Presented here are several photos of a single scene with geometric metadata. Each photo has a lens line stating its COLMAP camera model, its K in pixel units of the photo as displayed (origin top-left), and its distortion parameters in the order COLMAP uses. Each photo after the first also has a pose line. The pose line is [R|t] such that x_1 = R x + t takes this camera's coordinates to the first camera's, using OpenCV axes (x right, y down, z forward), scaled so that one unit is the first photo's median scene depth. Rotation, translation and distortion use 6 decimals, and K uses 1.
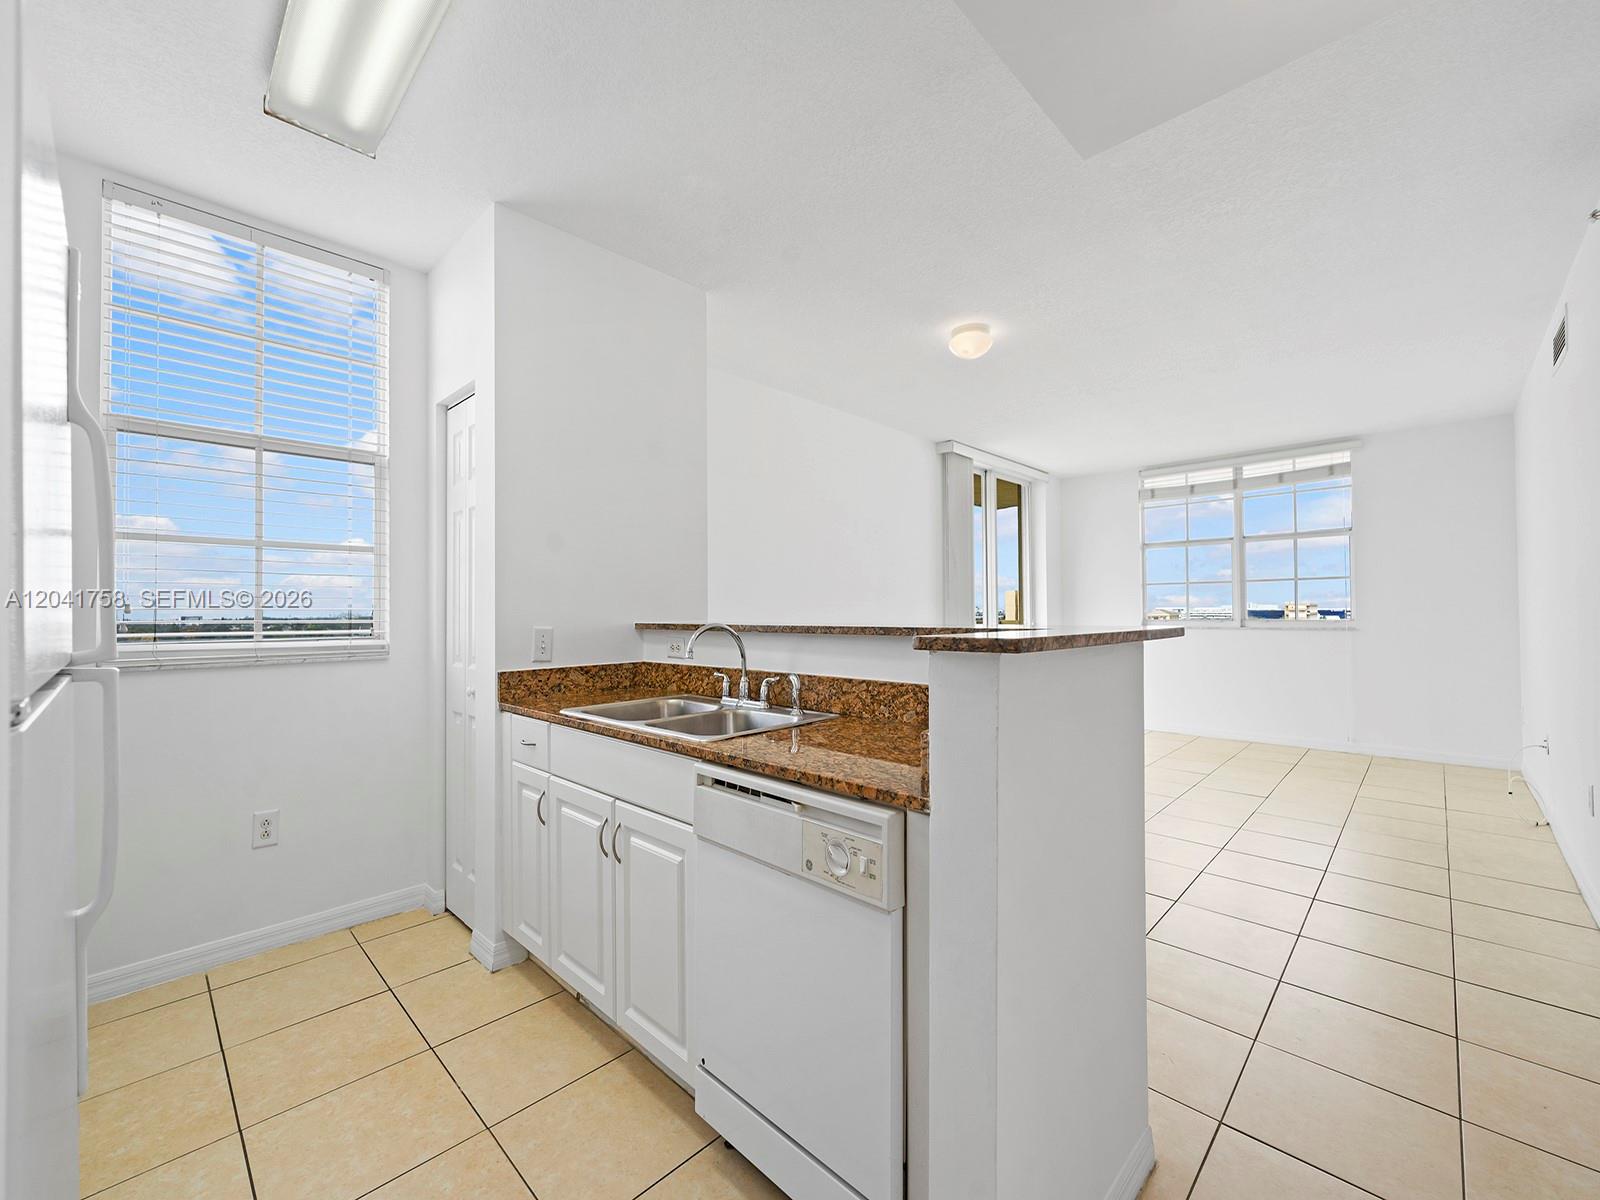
lens RADIAL K [[649.1, 0, 798.8], [0, 649.1, 605.8], [0, 0, 1]] dist [0.002304, -0.000319]
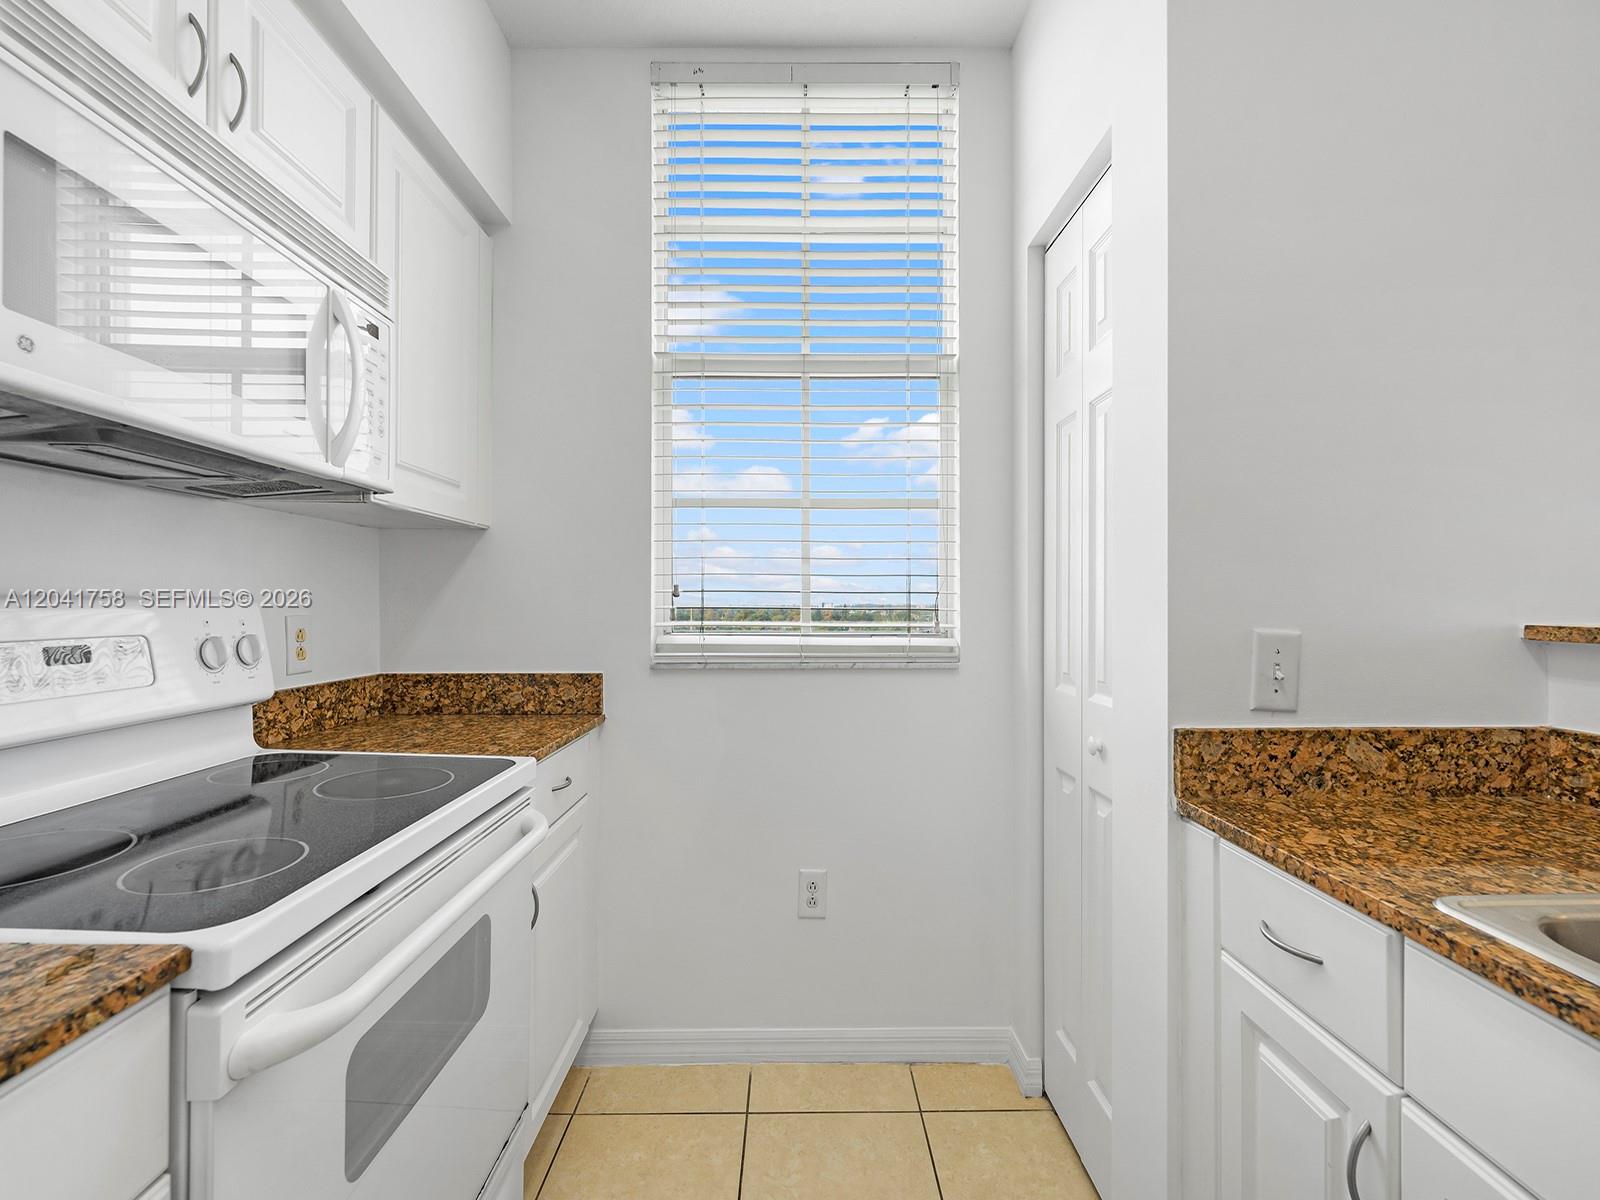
lens RADIAL K [[649.1, 0, 800.0], [0, 649.1, 596.9], [0, 0, 1]] dist [0.002304, -0.000319]
pose [[0.702184, 0.001724, -0.711993, -0.301681], [0.003169, 0.999980, 0.005547, 0.007132], [0.711988, -0.006152, 0.702164, 0.464030]]
